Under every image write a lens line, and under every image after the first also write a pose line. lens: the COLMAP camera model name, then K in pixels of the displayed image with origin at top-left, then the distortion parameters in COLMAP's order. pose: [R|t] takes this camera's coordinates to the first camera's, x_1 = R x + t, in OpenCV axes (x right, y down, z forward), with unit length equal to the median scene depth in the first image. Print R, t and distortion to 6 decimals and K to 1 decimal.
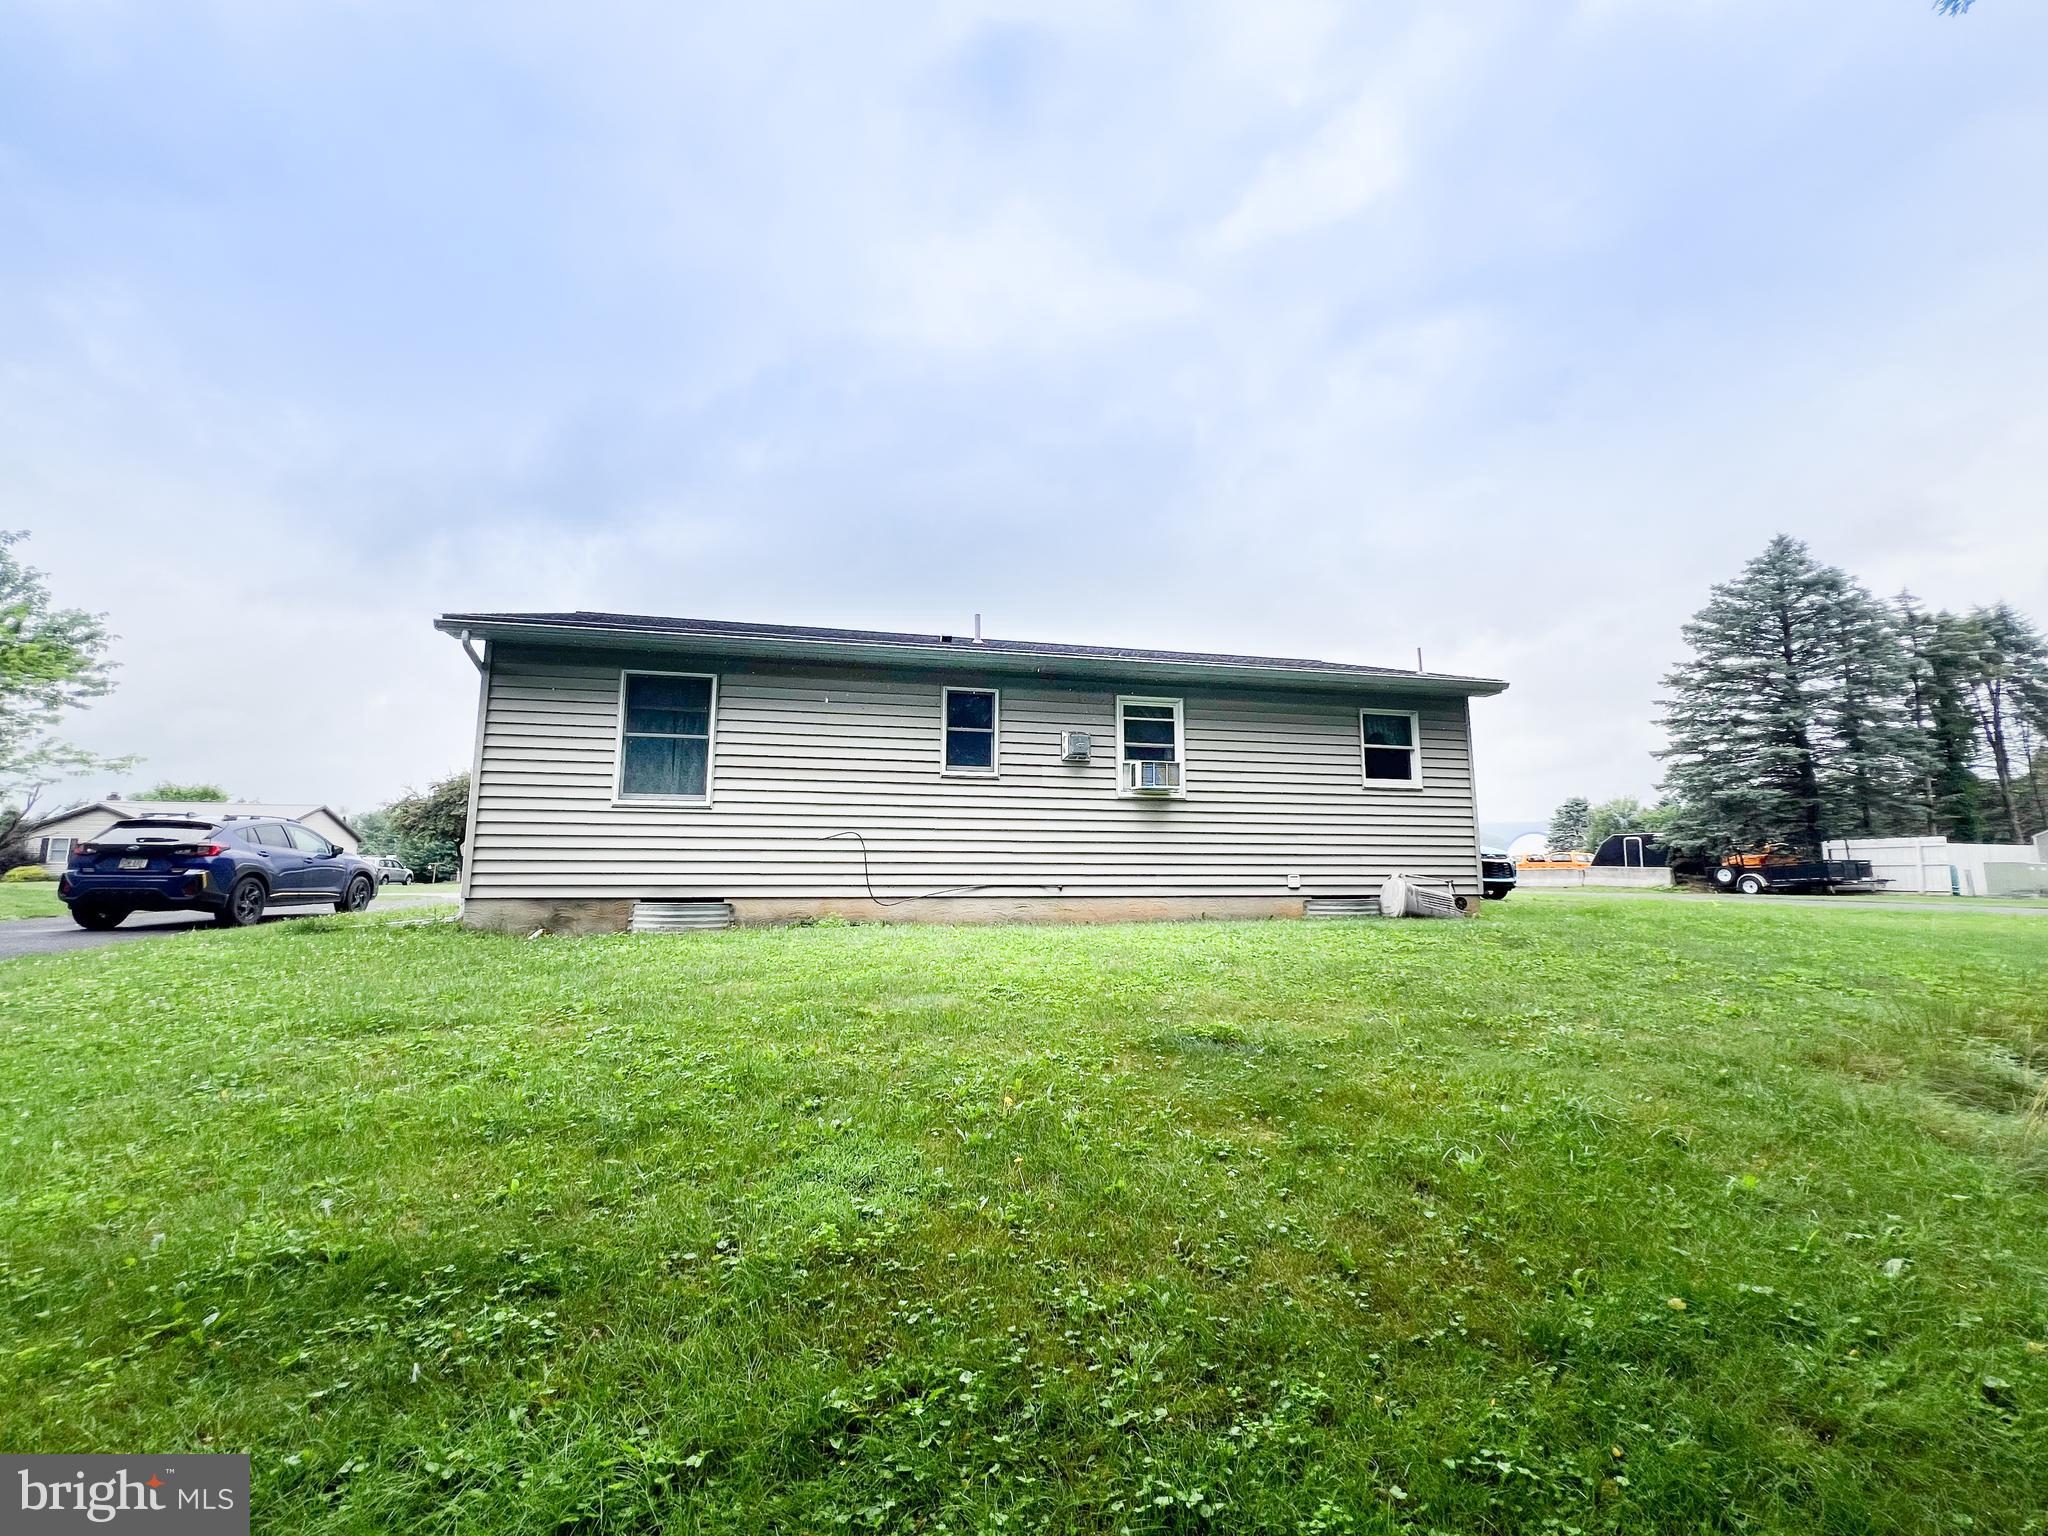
lens RADIAL K [[826.3, 0, 1023.0], [0, 826.3, 757.7], [0, 0, 1]] dist [-0.003992, -0.000214]
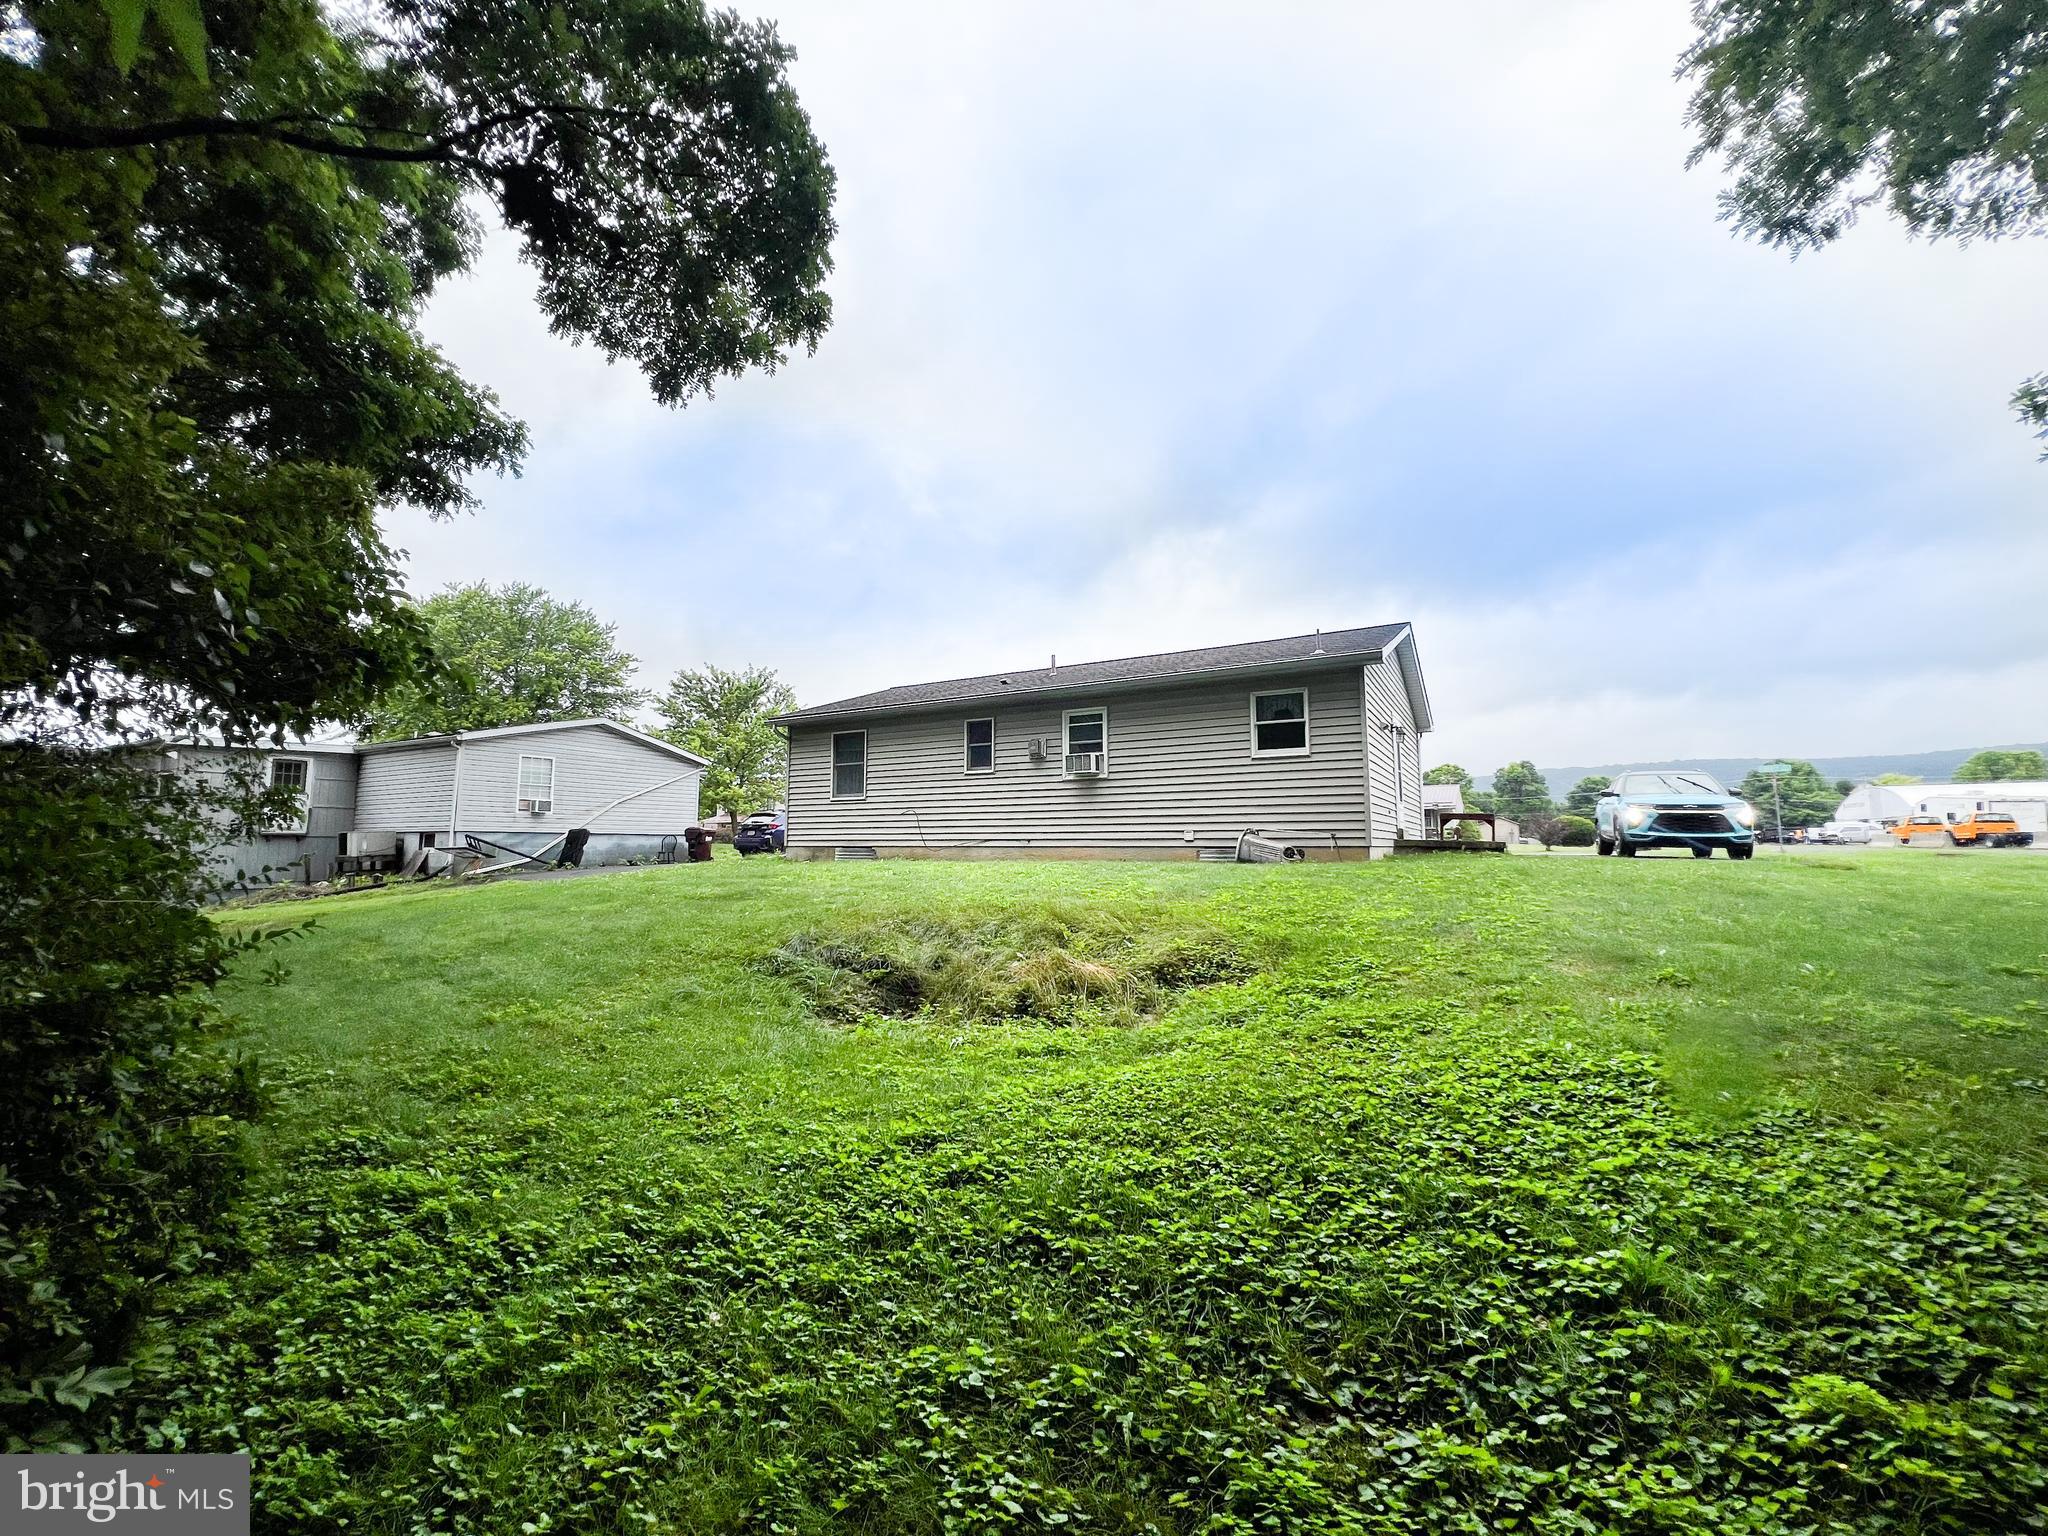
lens RADIAL K [[816.6, 0, 1029.4], [0, 816.6, 775.3], [0, 0, 1]] dist [-0.002984, -0.000121]
pose [[0.723912, -0.056504, -0.687575, 1.061587], [0.110548, 0.993263, 0.034765, -0.018329], [0.680978, -0.101176, 0.725281, -0.100026]]
